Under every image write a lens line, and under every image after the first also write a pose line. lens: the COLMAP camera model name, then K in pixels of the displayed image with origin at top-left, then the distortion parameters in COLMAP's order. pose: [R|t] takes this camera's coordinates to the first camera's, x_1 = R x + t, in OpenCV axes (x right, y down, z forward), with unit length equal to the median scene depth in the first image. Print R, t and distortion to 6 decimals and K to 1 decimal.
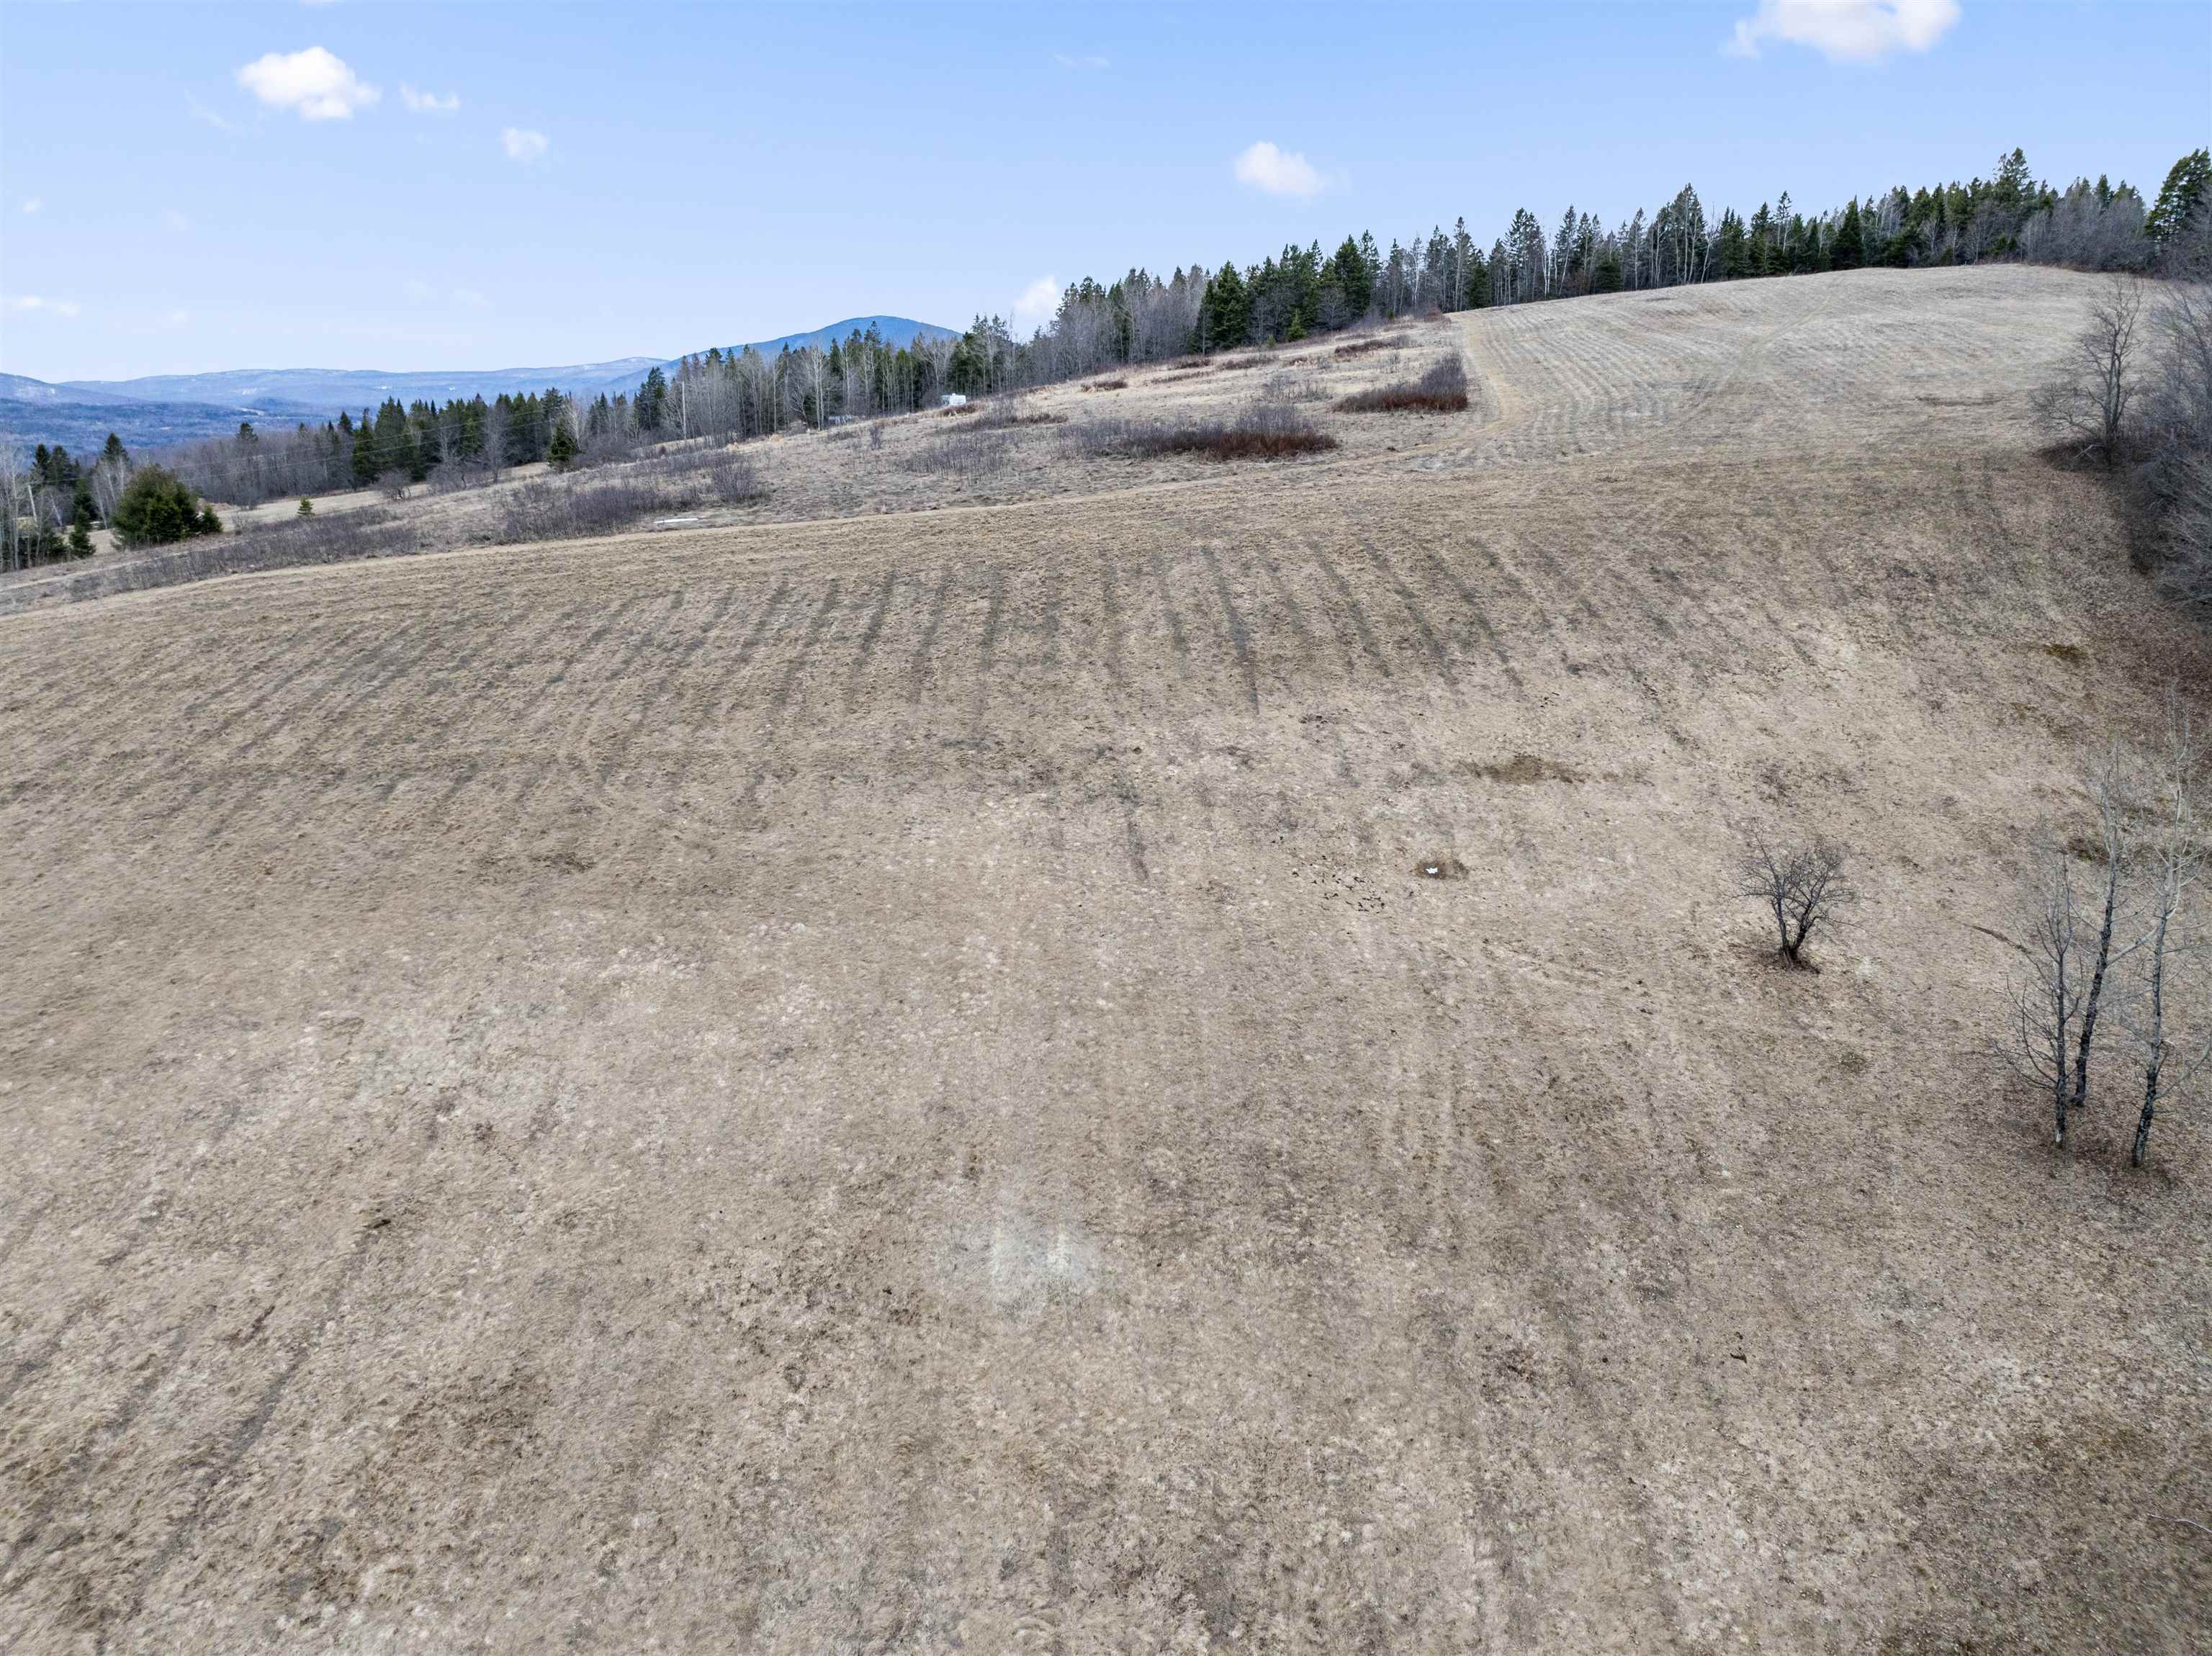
lens RADIAL K [[1583.0, 0, 1114.5], [0, 1583.0, 757.5], [0, 0, 1]] dist [-0.034642, -0.007535]
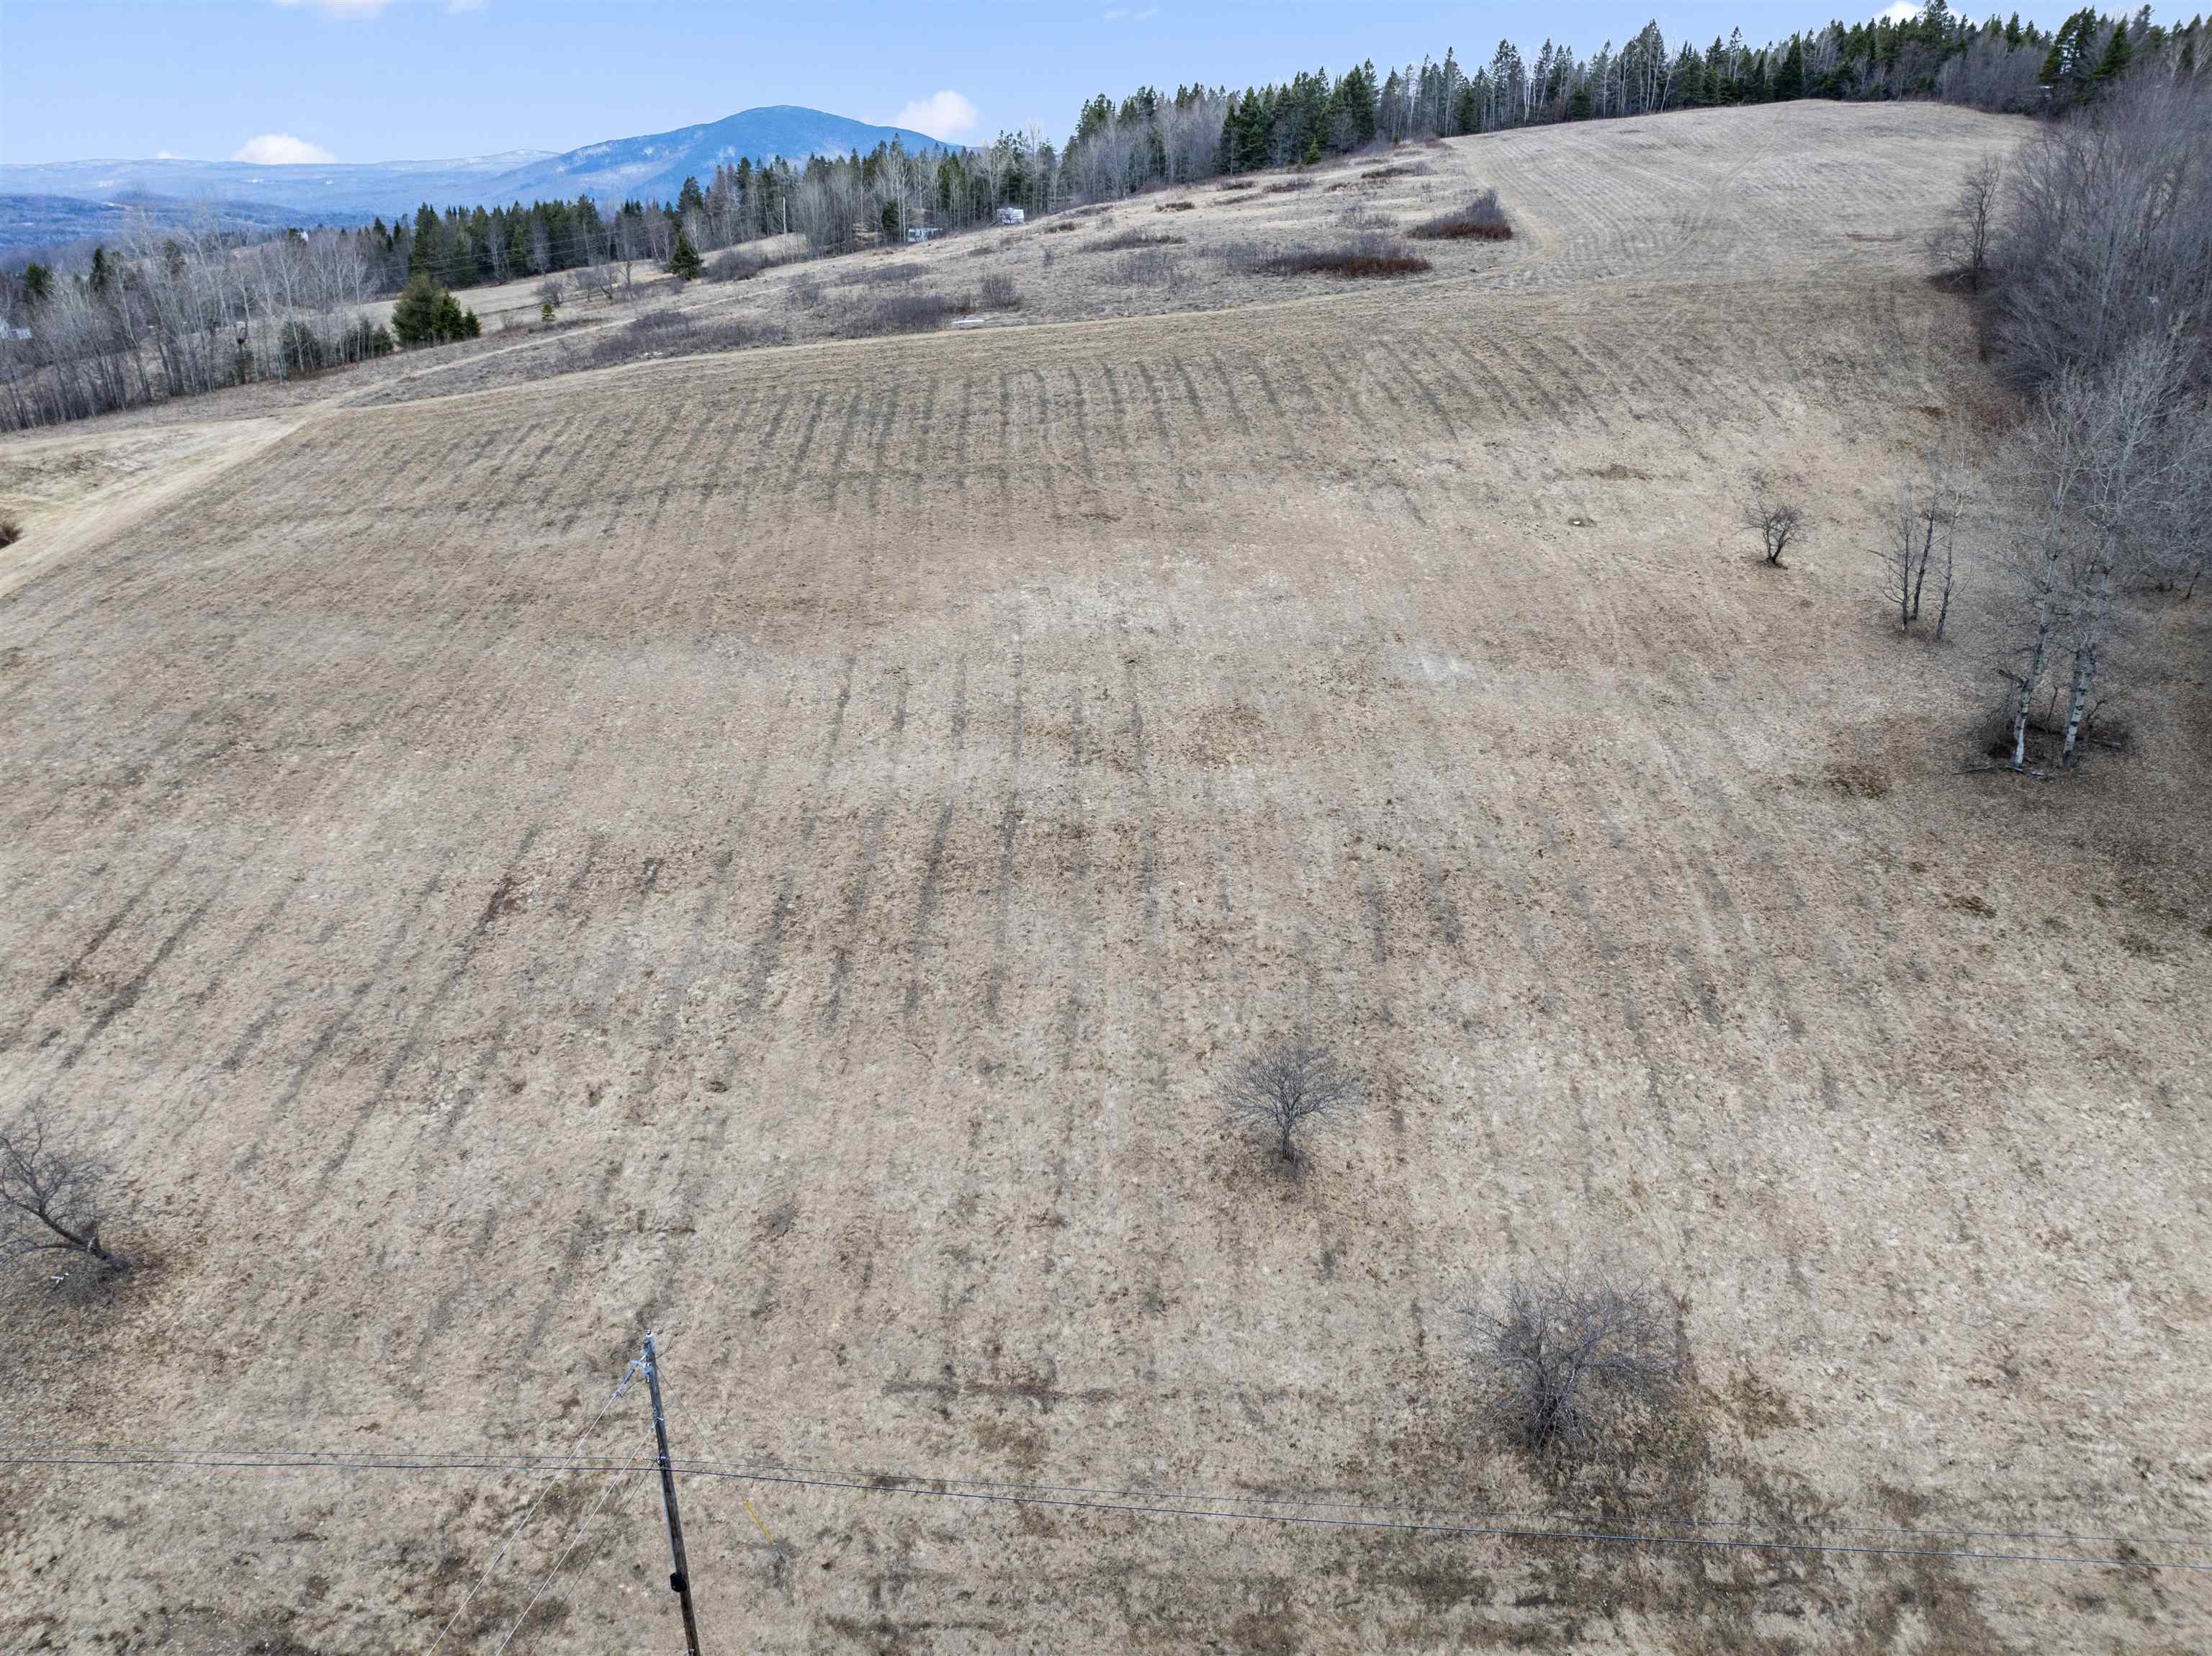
lens RADIAL K [[1587.3, 0, 1111.9], [0, 1587.3, 763.1], [0, 0, 1]] dist [-0.044149, 0.003701]
pose [[0.998688, -0.010976, 0.050012, -0.282204], [0.004795, 0.992510, 0.122071, 0.081418], [-0.050977, -0.121671, 0.991261, -0.530107]]
